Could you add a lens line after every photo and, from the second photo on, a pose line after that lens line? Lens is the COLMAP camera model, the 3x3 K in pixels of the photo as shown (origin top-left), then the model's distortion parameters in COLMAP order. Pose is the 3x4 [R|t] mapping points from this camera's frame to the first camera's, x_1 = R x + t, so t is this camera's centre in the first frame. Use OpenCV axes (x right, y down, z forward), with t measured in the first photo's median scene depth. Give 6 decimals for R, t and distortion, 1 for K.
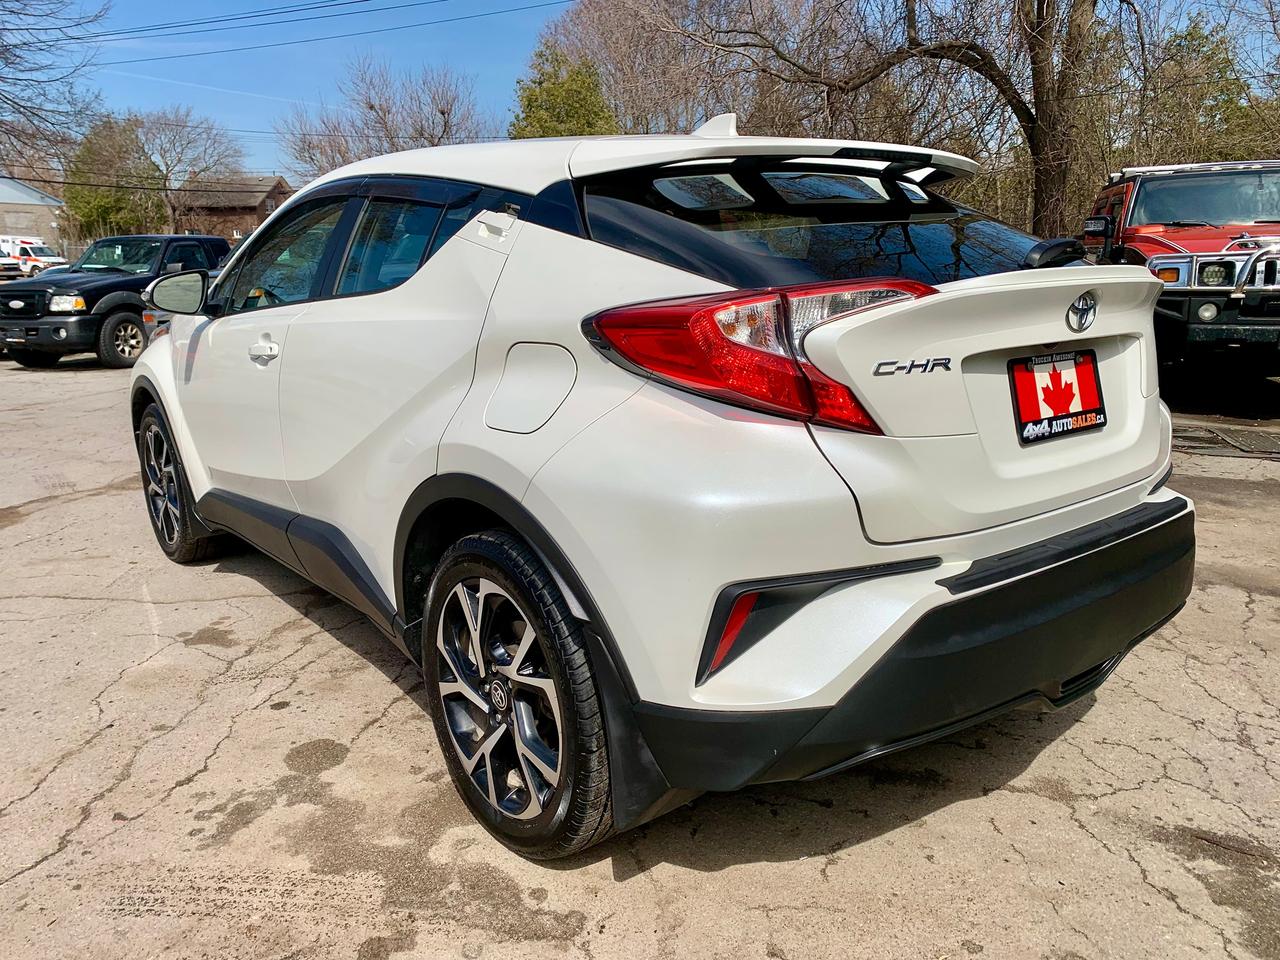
lens RADIAL K [[985.6, 0, 633.7], [0, 985.6, 475.7], [0, 0, 1]] dist [0.004337, 0.003087]
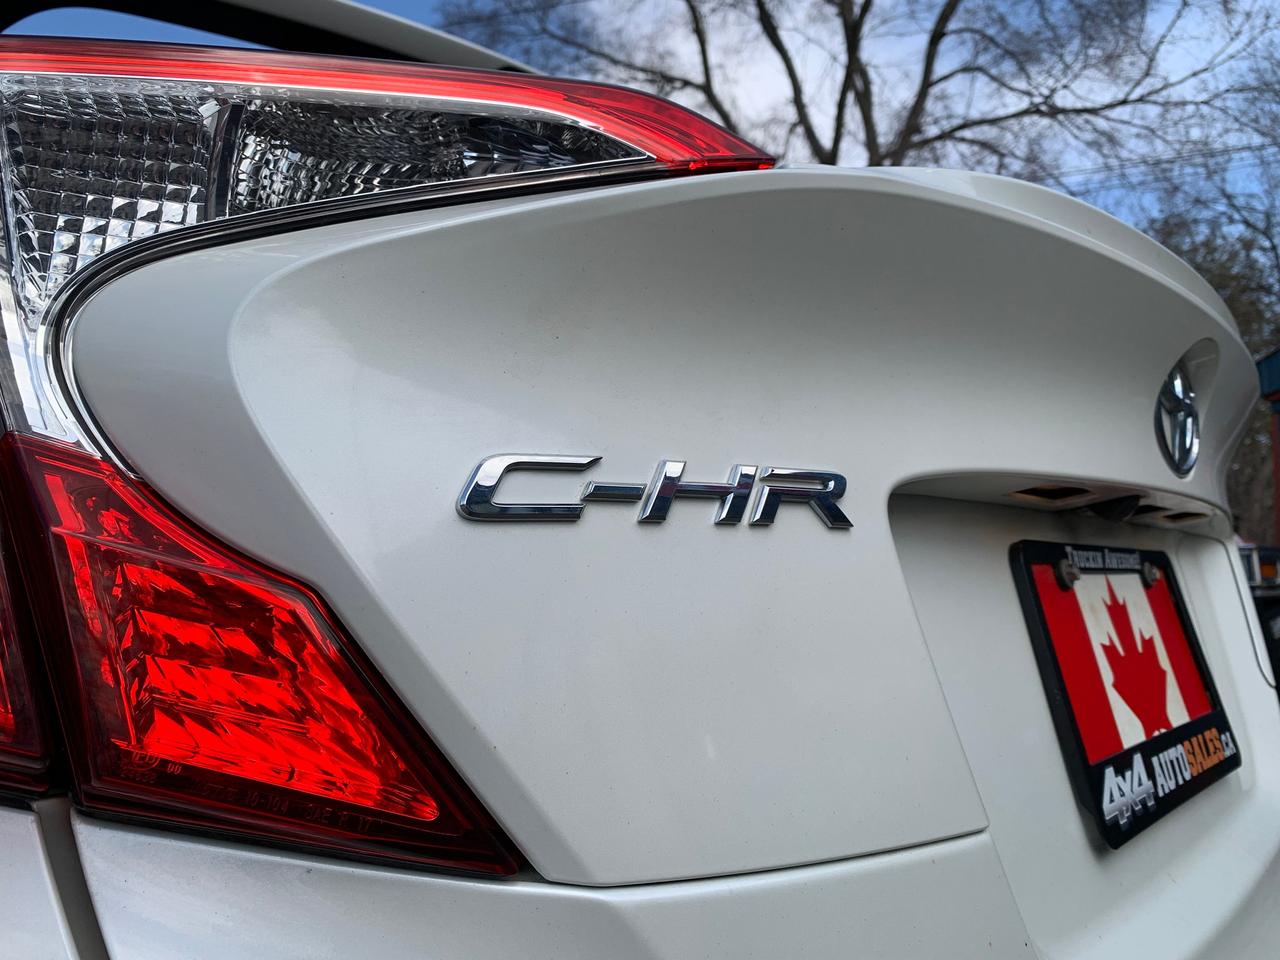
lens RADIAL K [[985.6, 0, 633.7], [0, 985.6, 475.7], [0, 0, 1]] dist [0.004337, 0.003087]
pose [[0.982935, 0.020413, 0.182815, 0.209797], [0.041374, 0.943826, -0.327844, -0.043857], [-0.179238, 0.329813, 0.926875, 0.717889]]
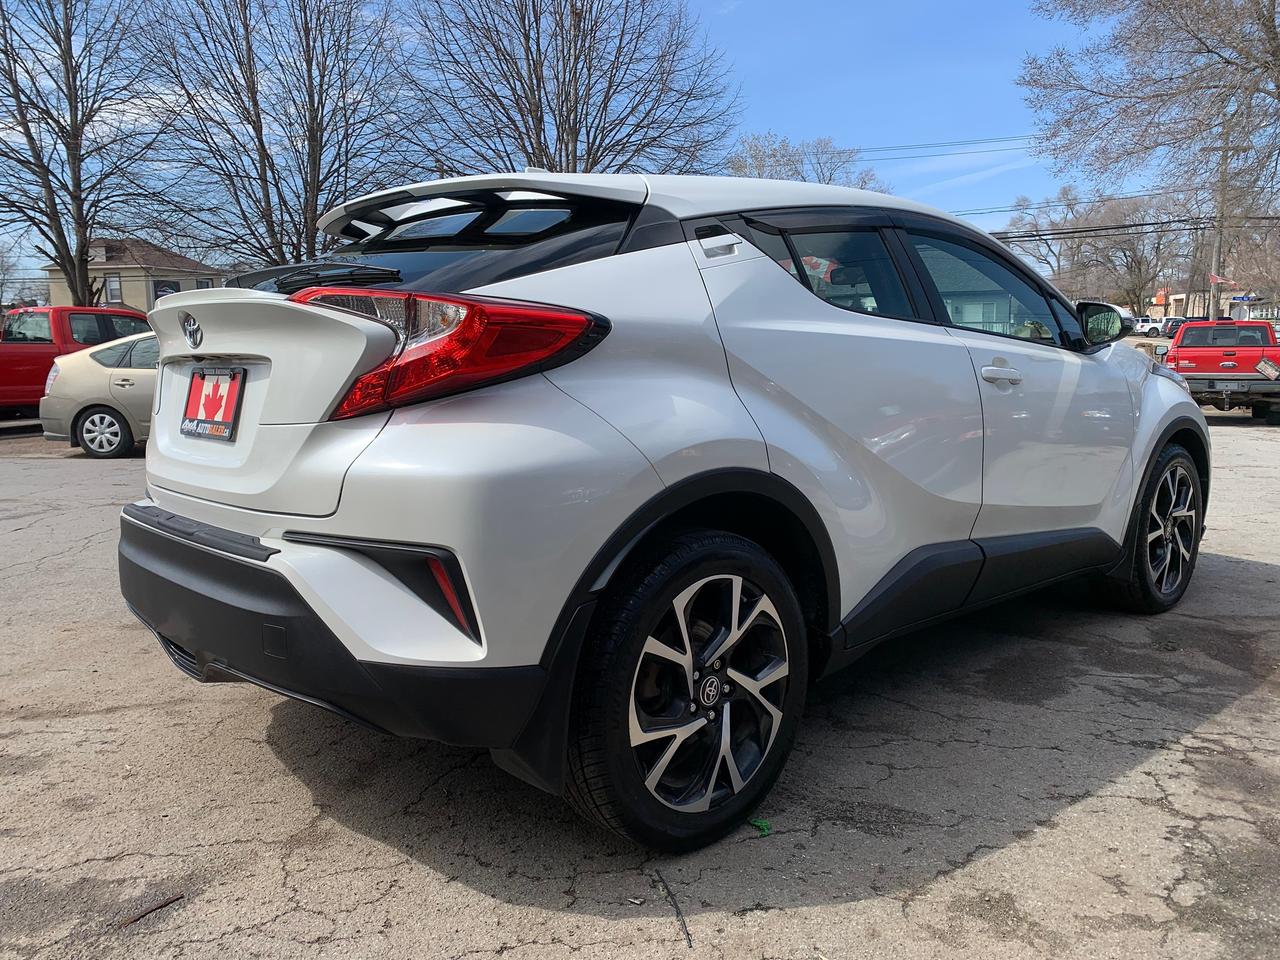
lens RADIAL K [[1010.2, 0, 641.2], [0, 1010.2, 475.8], [0, 0, 1]] dist [0.009782, 0.006511]
pose [[0.077544, 0.128266, -0.988704, 1.671006], [-0.205048, 0.972541, 0.110087, -0.235181], [0.975675, 0.194195, 0.101716, 1.406671]]
